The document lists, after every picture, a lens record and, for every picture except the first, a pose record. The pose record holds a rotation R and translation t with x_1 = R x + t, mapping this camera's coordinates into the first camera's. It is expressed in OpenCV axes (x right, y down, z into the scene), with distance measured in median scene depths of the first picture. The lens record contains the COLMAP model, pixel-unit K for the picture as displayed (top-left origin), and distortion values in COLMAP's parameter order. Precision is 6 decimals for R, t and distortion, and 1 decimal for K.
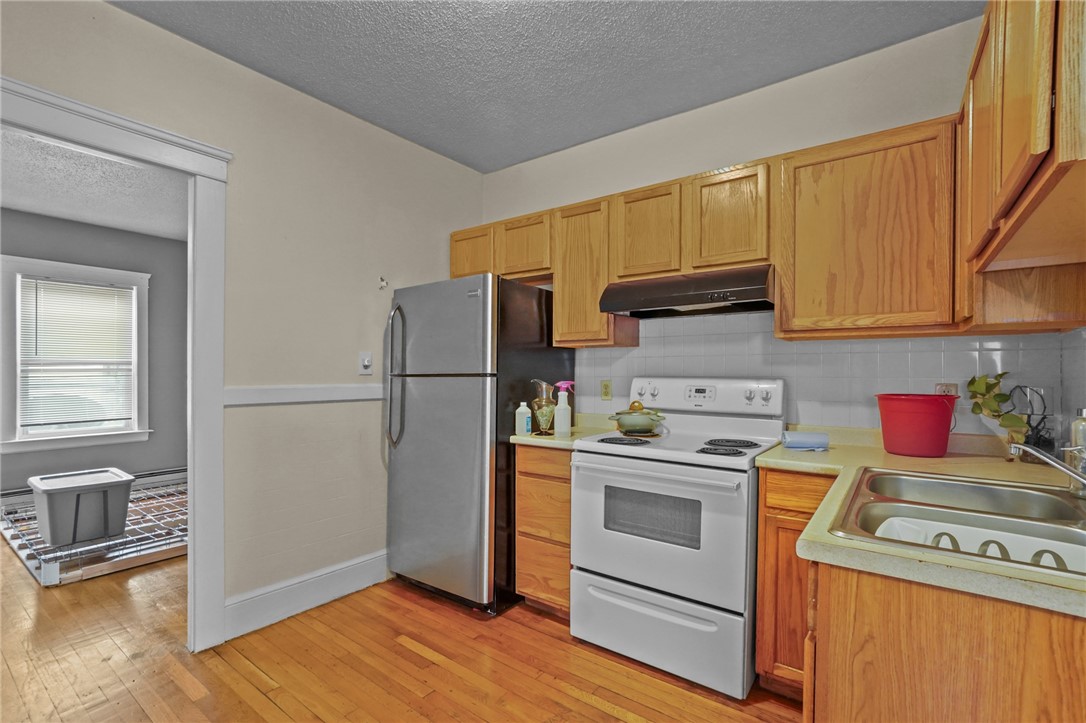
lens RADIAL K [[485.2, 0, 543.9], [0, 485.2, 374.9], [0, 0, 1]] dist [0.000124, 0.001364]
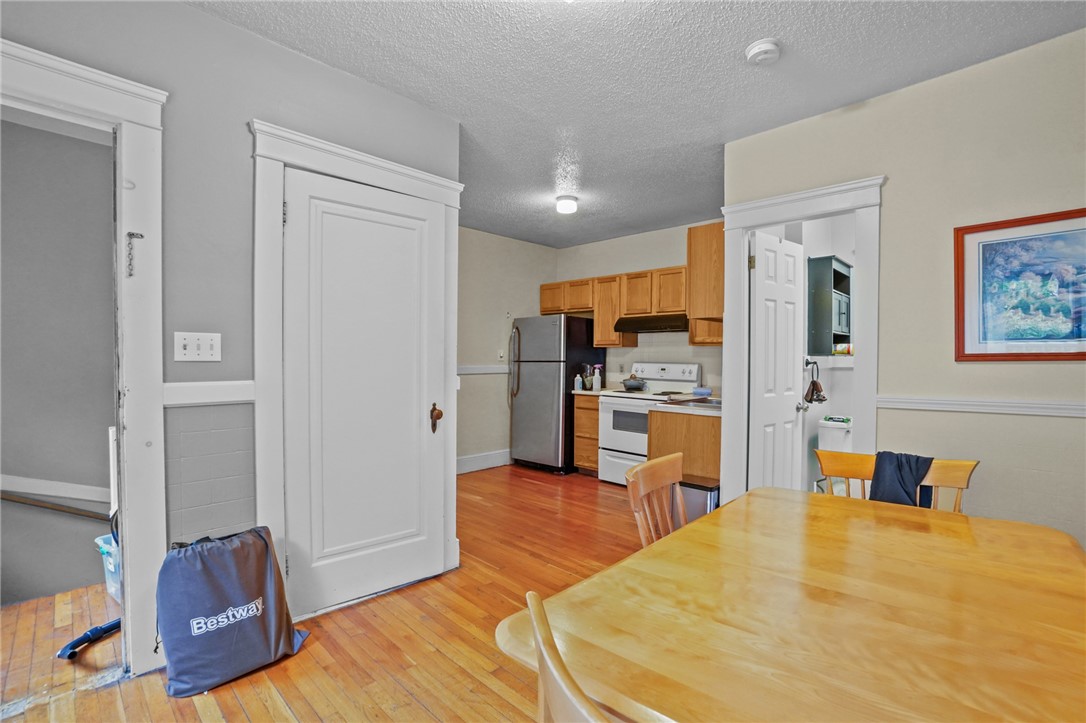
lens RADIAL K [[485.2, 0, 534.2], [0, 485.2, 361.7], [0, 0, 1]] dist [0.000124, 0.001364]
pose [[0.988296, 0.003229, -0.152515, 0.090345], [-0.002473, 0.999984, 0.005147, -0.008824], [0.152529, -0.004709, 0.988288, -1.108982]]
